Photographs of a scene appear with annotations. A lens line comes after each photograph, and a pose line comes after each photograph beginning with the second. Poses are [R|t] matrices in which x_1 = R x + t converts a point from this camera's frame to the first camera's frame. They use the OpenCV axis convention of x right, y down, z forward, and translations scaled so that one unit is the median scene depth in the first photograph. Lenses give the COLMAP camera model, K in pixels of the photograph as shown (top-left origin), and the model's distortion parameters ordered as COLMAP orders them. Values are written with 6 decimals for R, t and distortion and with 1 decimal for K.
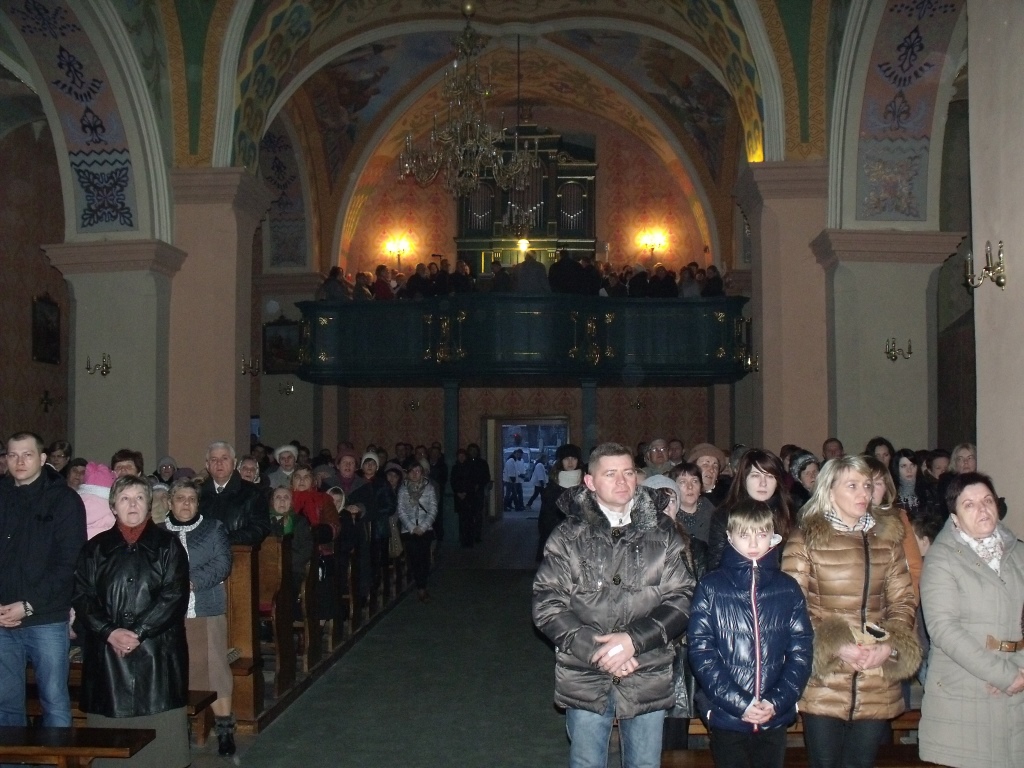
lens RADIAL K [[1010.8, 0, 519.4], [0, 1010.8, 421.6], [0, 0, 1]] dist [-0.225532, 0.263354]
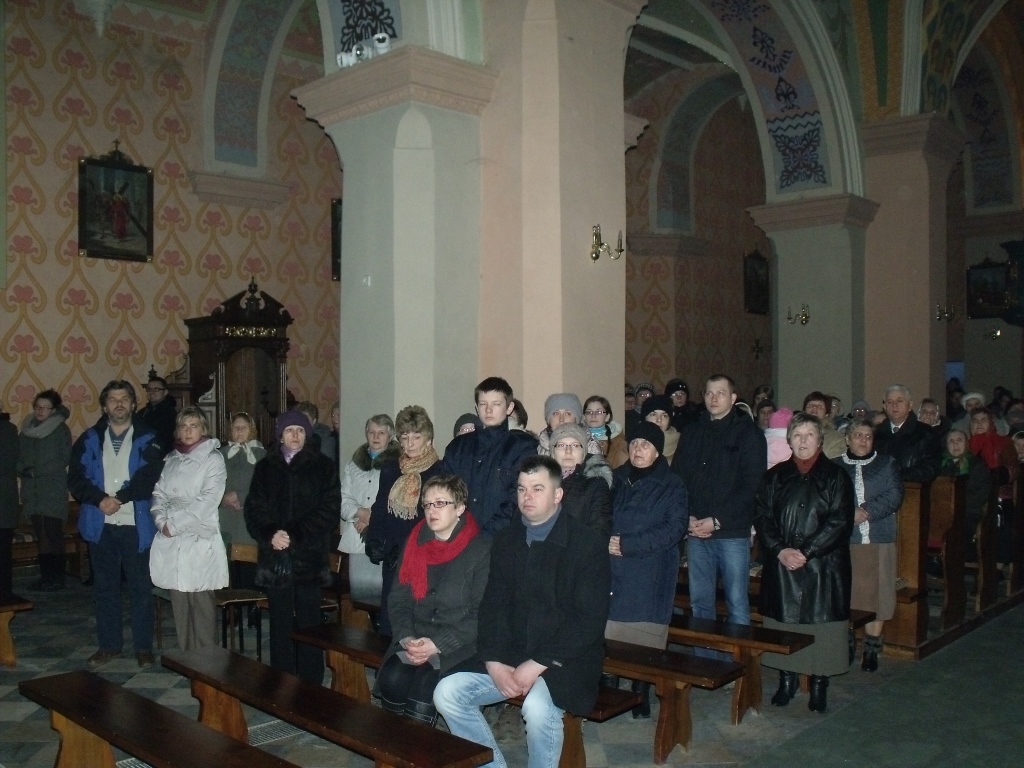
lens RADIAL K [[1010.8, 0, 519.4], [0, 1010.8, 421.6], [0, 0, 1]] dist [-0.225532, 0.263354]
pose [[0.766524, 0.023207, -0.641796, 0.091591], [0.011550, 0.998687, 0.049907, 0.002705], [0.642112, -0.045667, 0.765250, -0.094077]]
